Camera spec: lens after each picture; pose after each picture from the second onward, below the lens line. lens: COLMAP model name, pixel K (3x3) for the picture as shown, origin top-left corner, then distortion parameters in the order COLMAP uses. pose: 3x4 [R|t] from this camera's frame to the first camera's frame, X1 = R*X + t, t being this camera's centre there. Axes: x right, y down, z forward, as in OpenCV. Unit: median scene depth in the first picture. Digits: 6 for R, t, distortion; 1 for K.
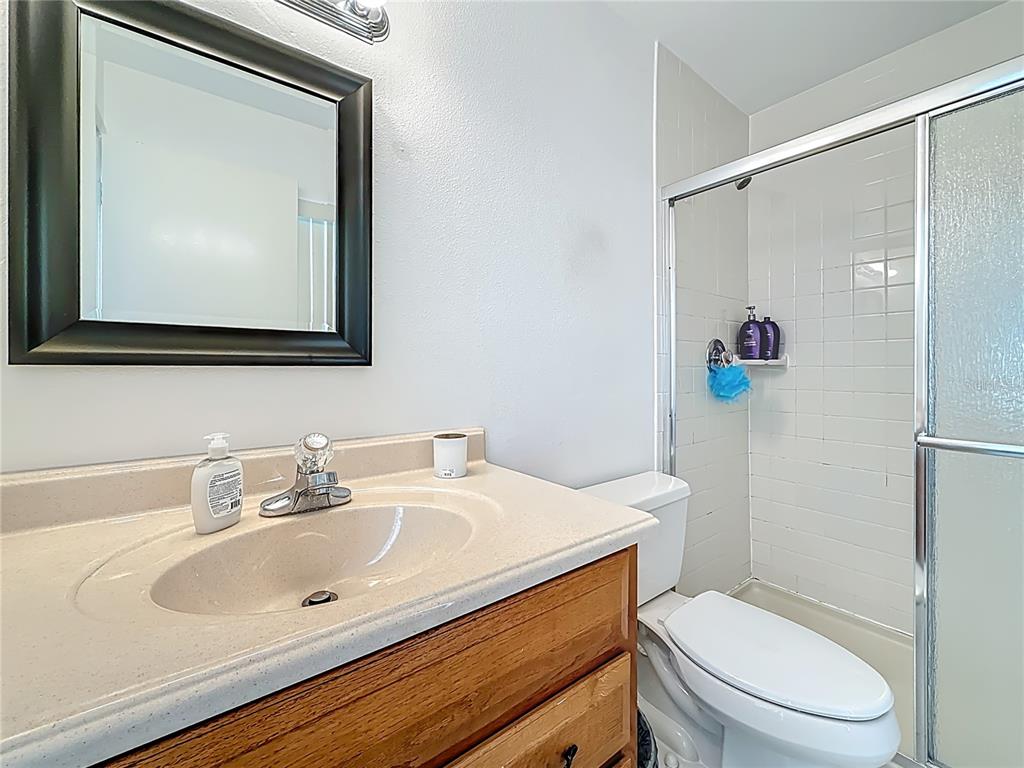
lens RADIAL K [[419.0, 0, 515.7], [0, 419.0, 377.0], [0, 0, 1]] dist [-0.007833, -0.001150]
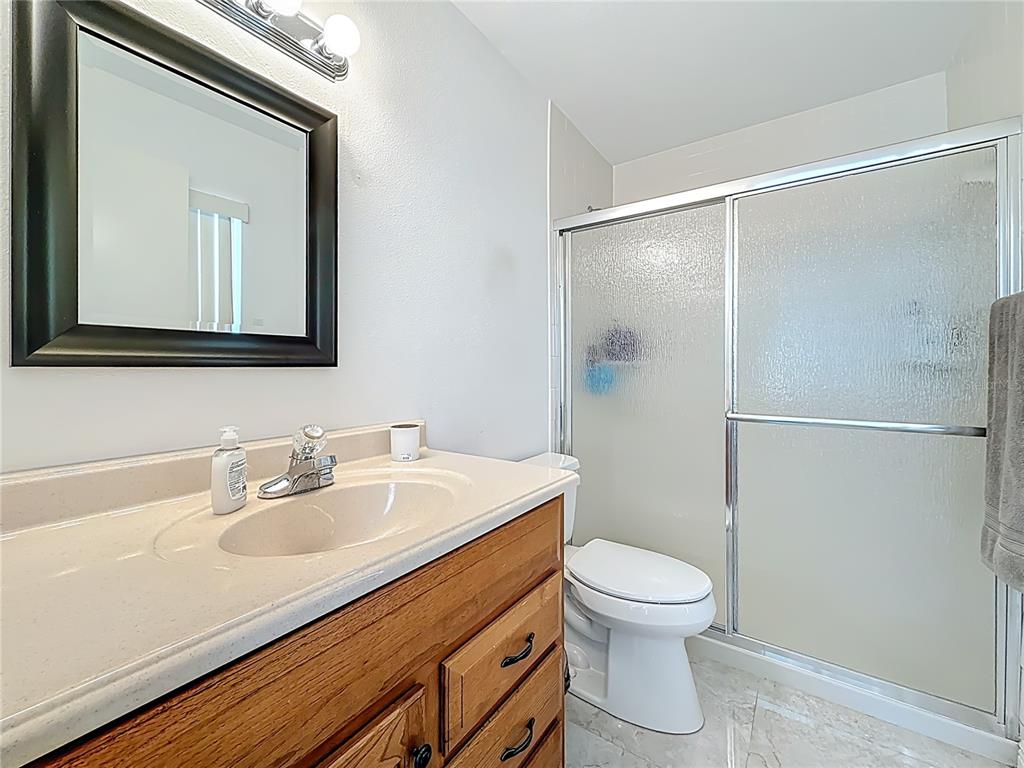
lens RADIAL K [[419.0, 0, 505.2], [0, 419.0, 381.8], [0, 0, 1]] dist [-0.007833, -0.001150]
pose [[0.958898, -0.012153, 0.283490, -0.248317], [0.008988, 0.999882, 0.012462, 0.004070], [-0.283608, -0.009402, 0.958894, -0.242971]]
